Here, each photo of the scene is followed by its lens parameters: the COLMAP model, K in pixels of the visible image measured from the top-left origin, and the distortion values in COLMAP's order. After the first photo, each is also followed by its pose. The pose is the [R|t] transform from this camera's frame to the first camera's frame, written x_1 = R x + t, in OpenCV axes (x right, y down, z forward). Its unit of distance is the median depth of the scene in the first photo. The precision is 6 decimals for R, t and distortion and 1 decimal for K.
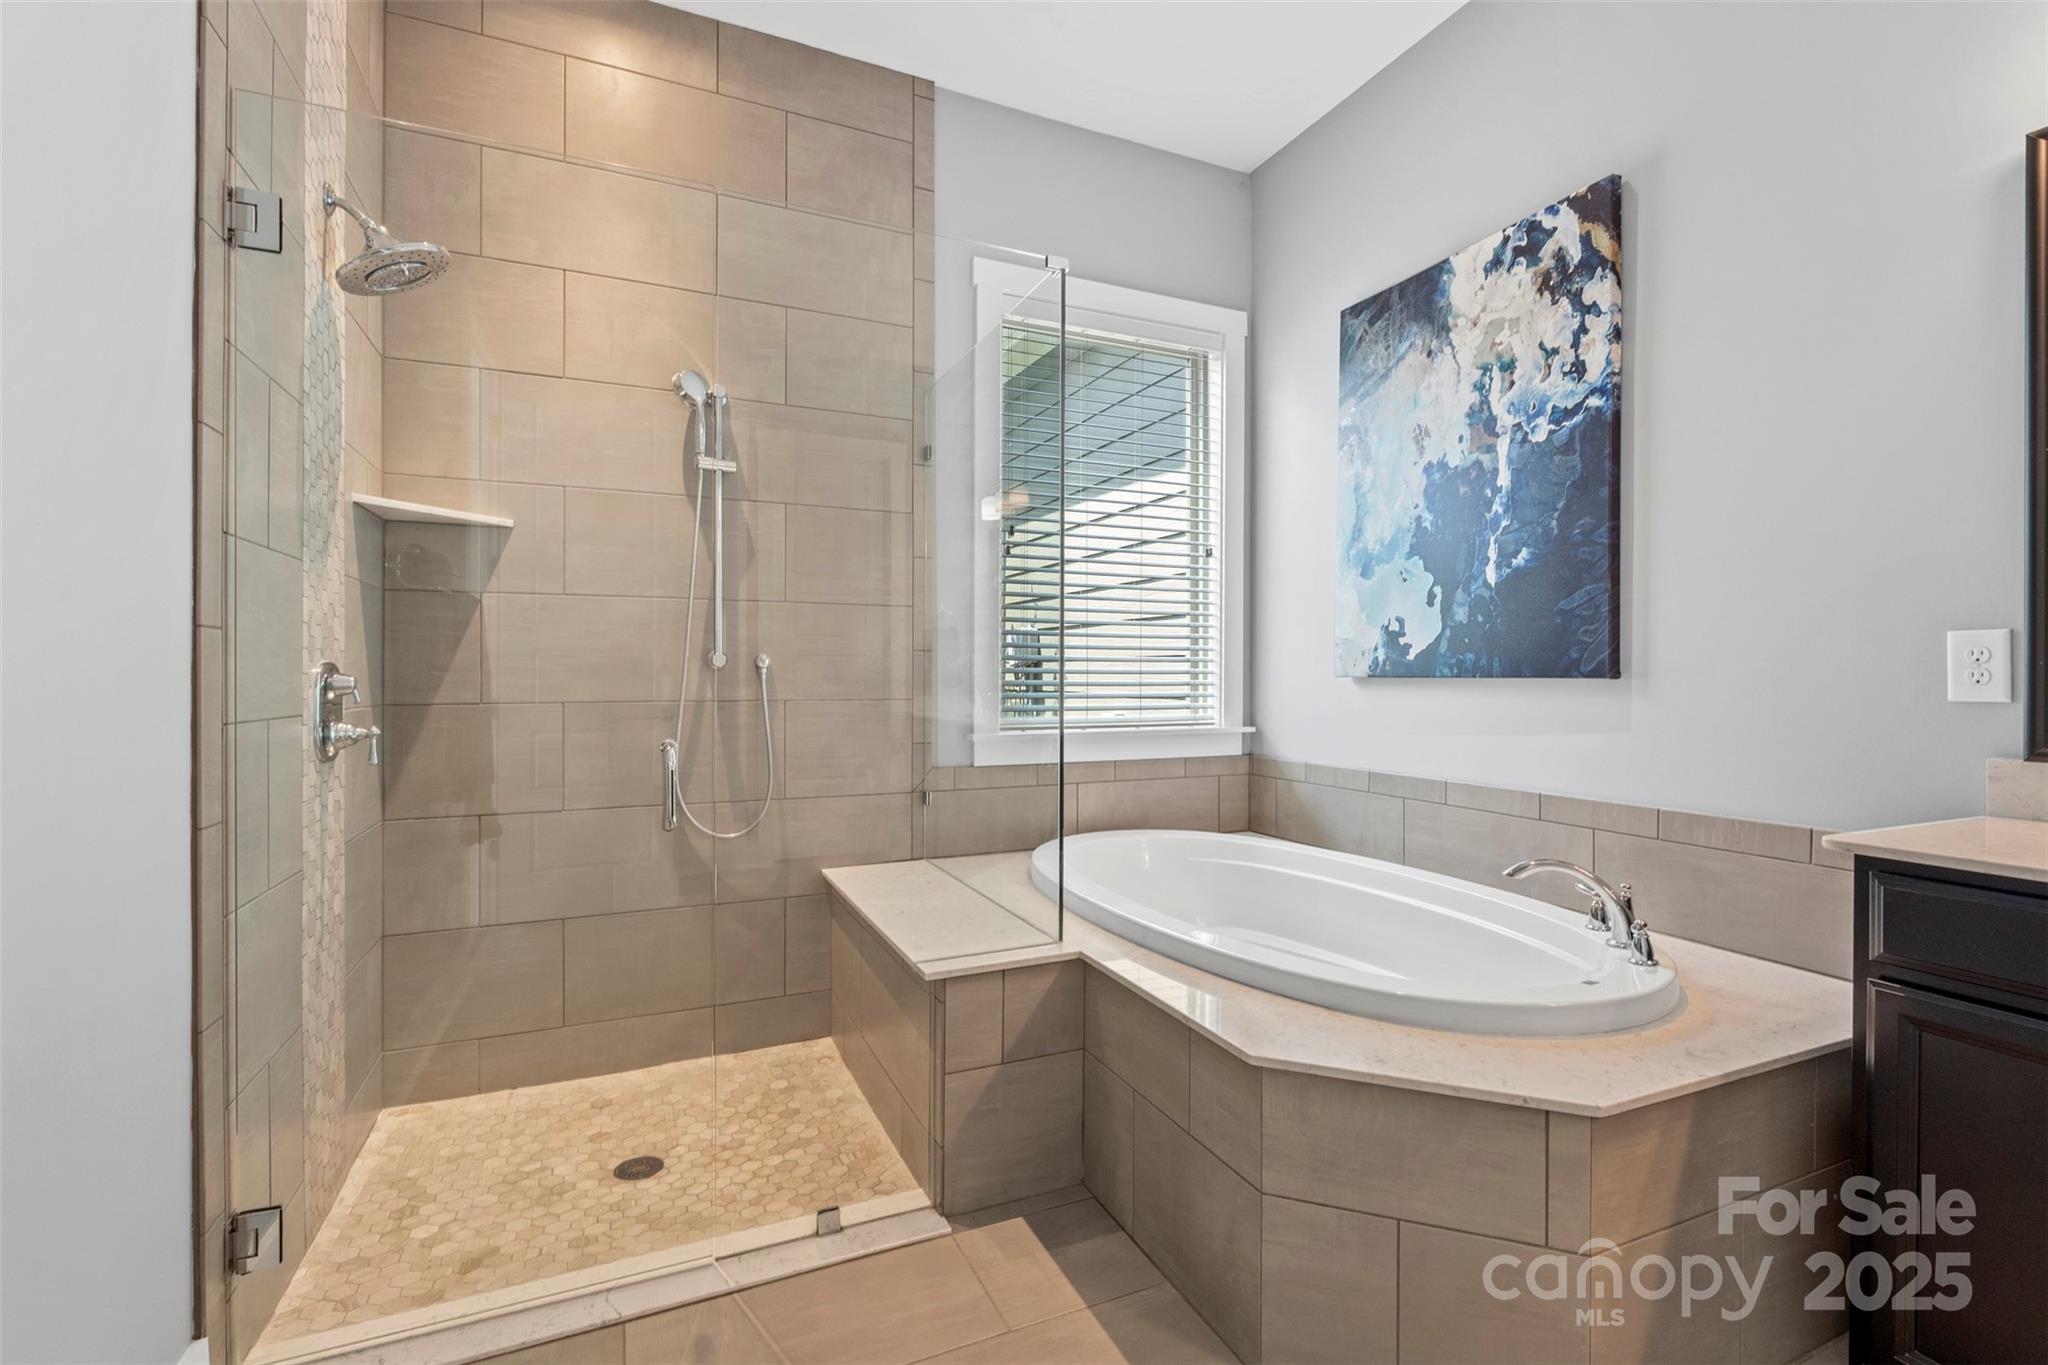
lens RADIAL K [[912.4, 0, 1031.6], [0, 912.4, 673.9], [0, 0, 1]] dist [-0.001705, 0.000228]
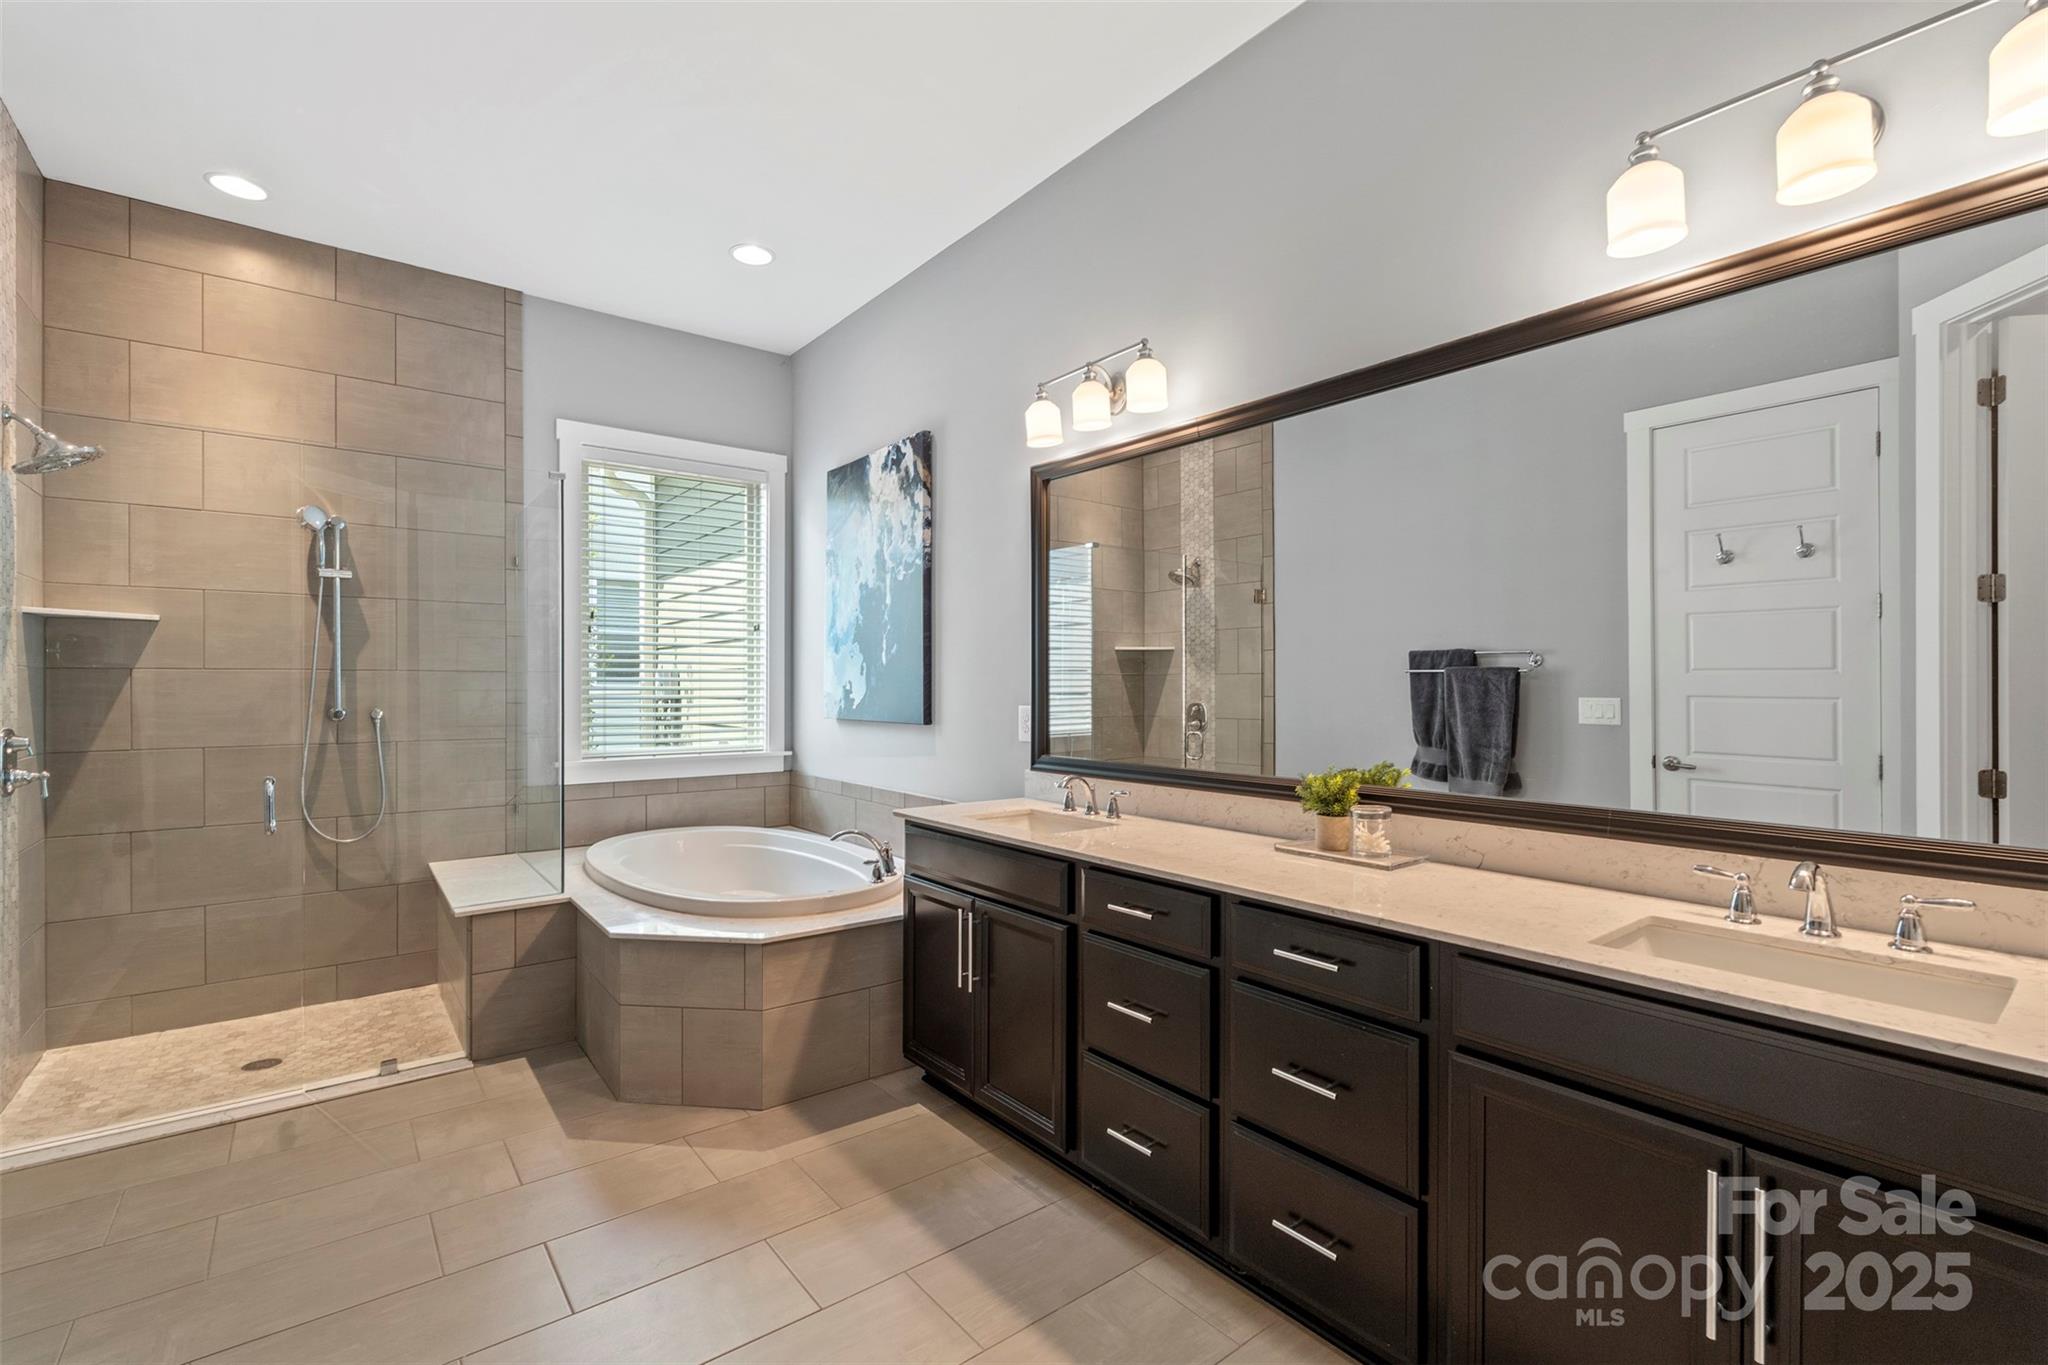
lens RADIAL K [[912.4, 0, 1031.8], [0, 912.4, 688.0], [0, 0, 1]] dist [-0.001705, 0.000228]
pose [[0.972179, -0.003118, 0.234218, 0.396878], [0.002229, 0.999989, 0.004060, -0.065026], [-0.234229, -0.003425, 0.972176, -0.657932]]
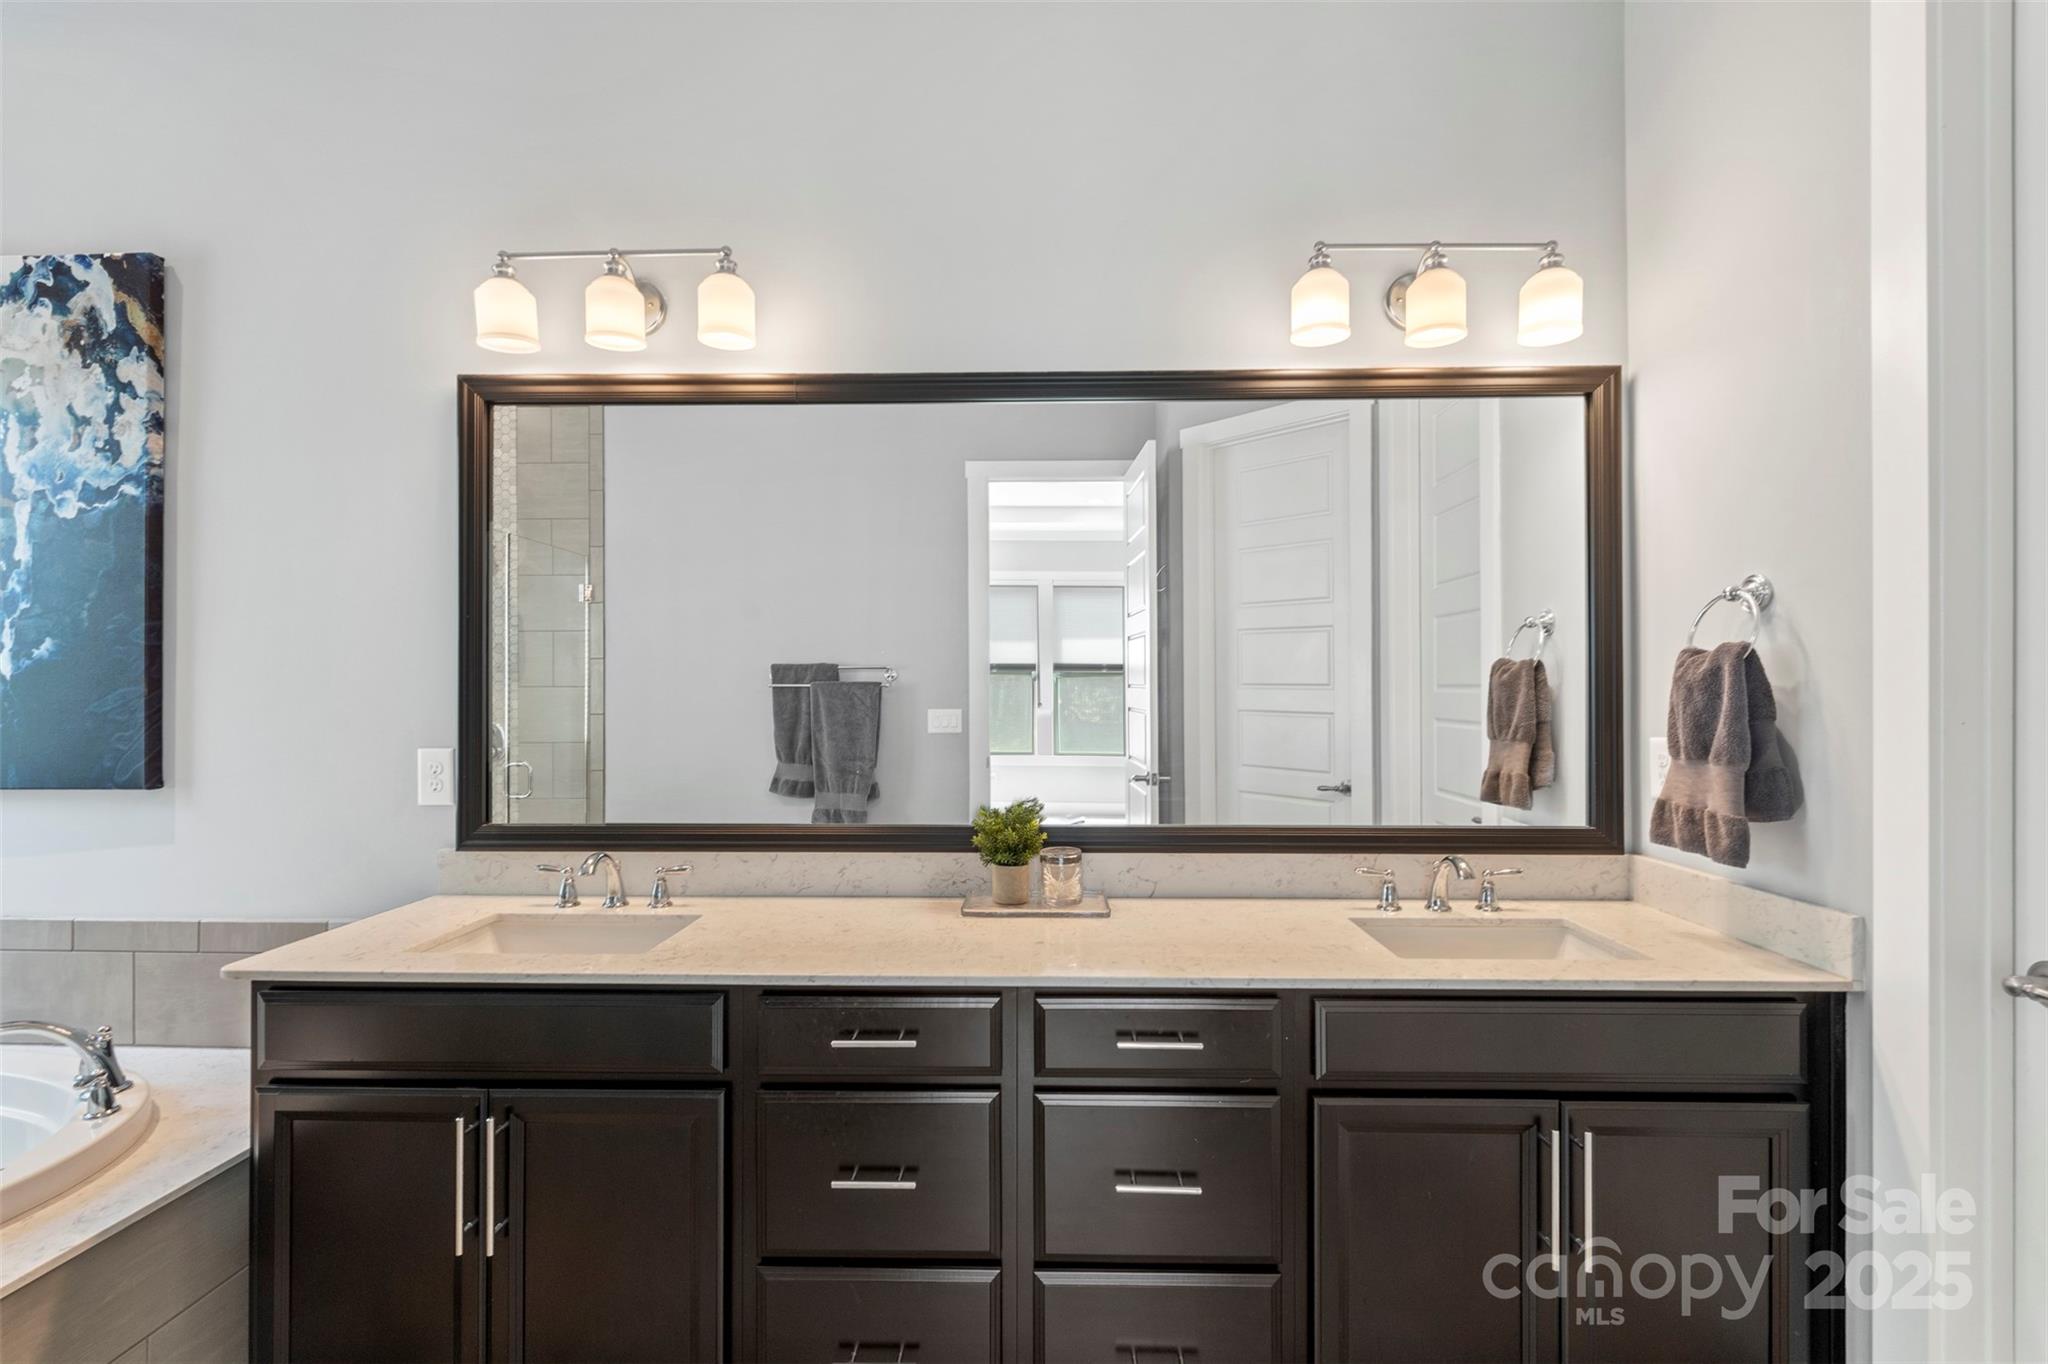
lens RADIAL K [[912.4, 0, 1032.9], [0, 912.4, 681.0], [0, 0, 1]] dist [-0.001705, 0.000228]
pose [[0.440325, 0.003085, 0.897833, 0.180012], [0.001950, 0.999988, -0.004392, -0.092690], [-0.897837, 0.003685, 0.440313, -0.211062]]
